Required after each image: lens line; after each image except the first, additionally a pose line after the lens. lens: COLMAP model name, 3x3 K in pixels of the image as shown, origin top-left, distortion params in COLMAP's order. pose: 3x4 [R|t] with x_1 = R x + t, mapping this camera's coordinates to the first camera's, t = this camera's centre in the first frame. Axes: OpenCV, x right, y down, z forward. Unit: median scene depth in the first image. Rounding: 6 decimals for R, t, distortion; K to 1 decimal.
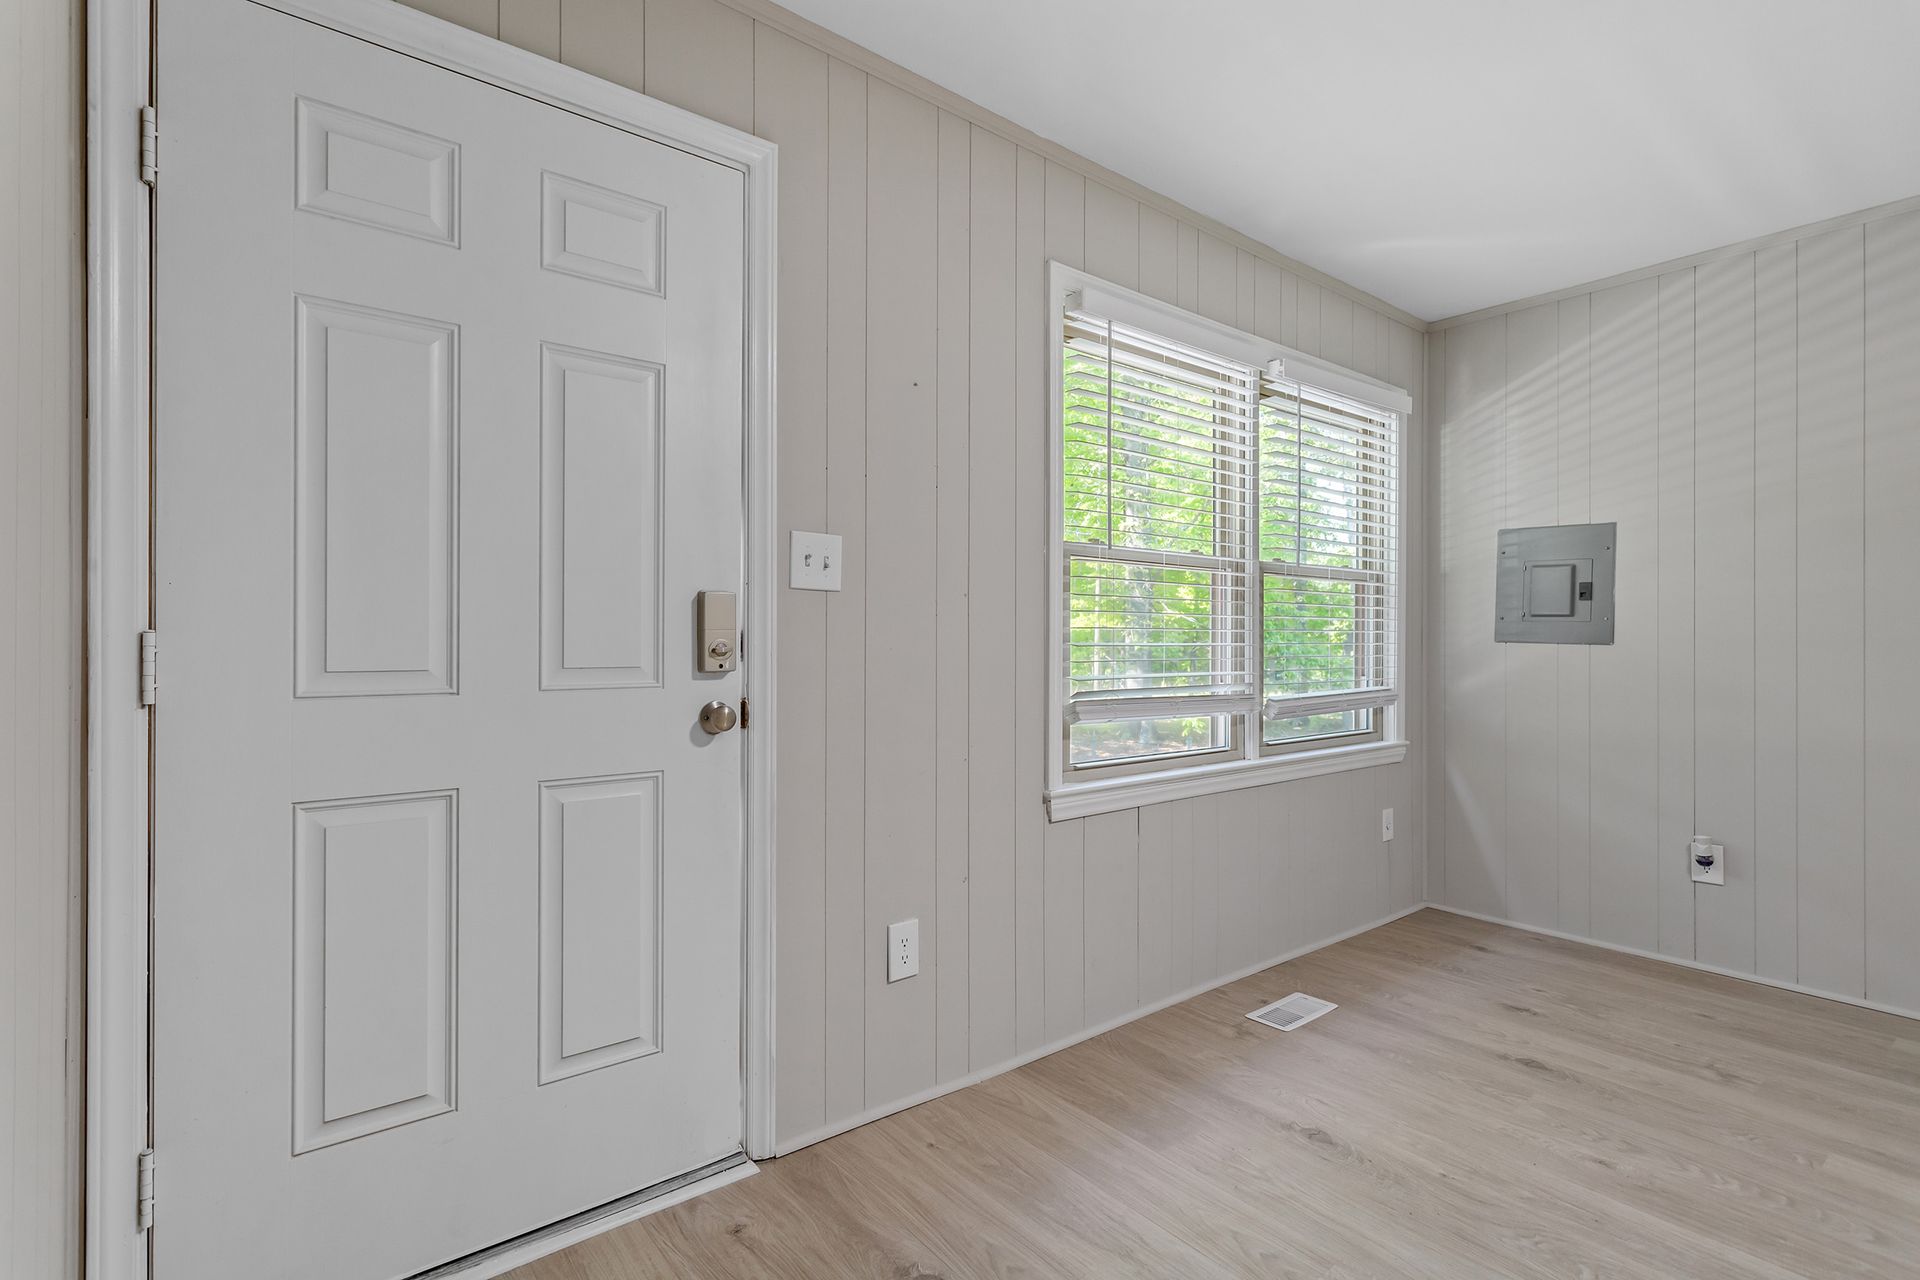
lens RADIAL K [[902.4, 0, 960.0], [0, 902.4, 640.0], [0, 0, 1]] dist [-0.000884, -0.000146]
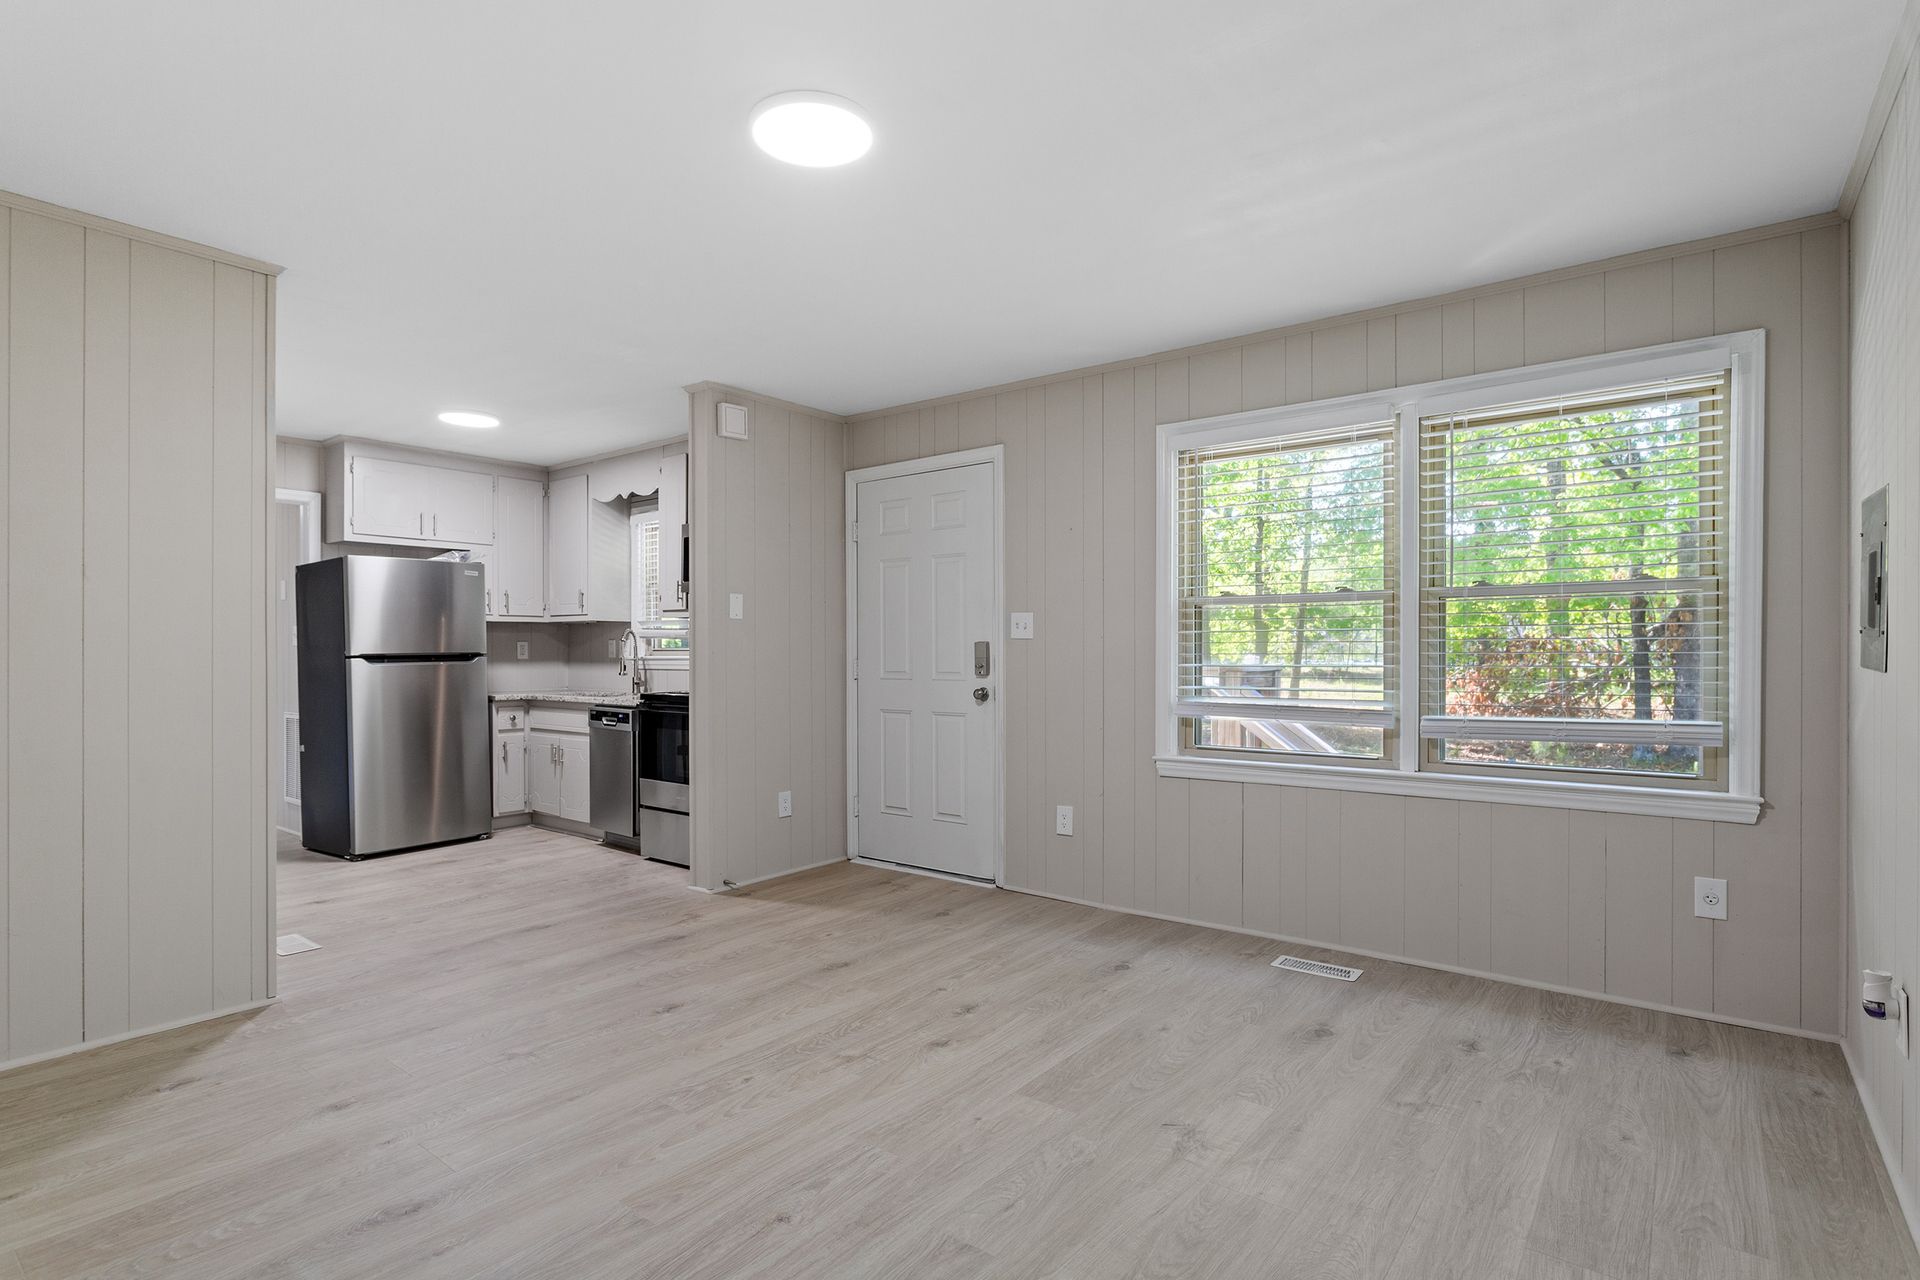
lens RADIAL K [[920.8, 0, 962.5], [0, 920.8, 654.0], [0, 0, 1]] dist [0.000257, 0.000166]
pose [[0.251327, -0.002844, -0.967898, 1.746172], [0.004766, 0.999987, -0.001701, -0.014586], [0.967890, -0.004186, 0.251338, 0.273636]]
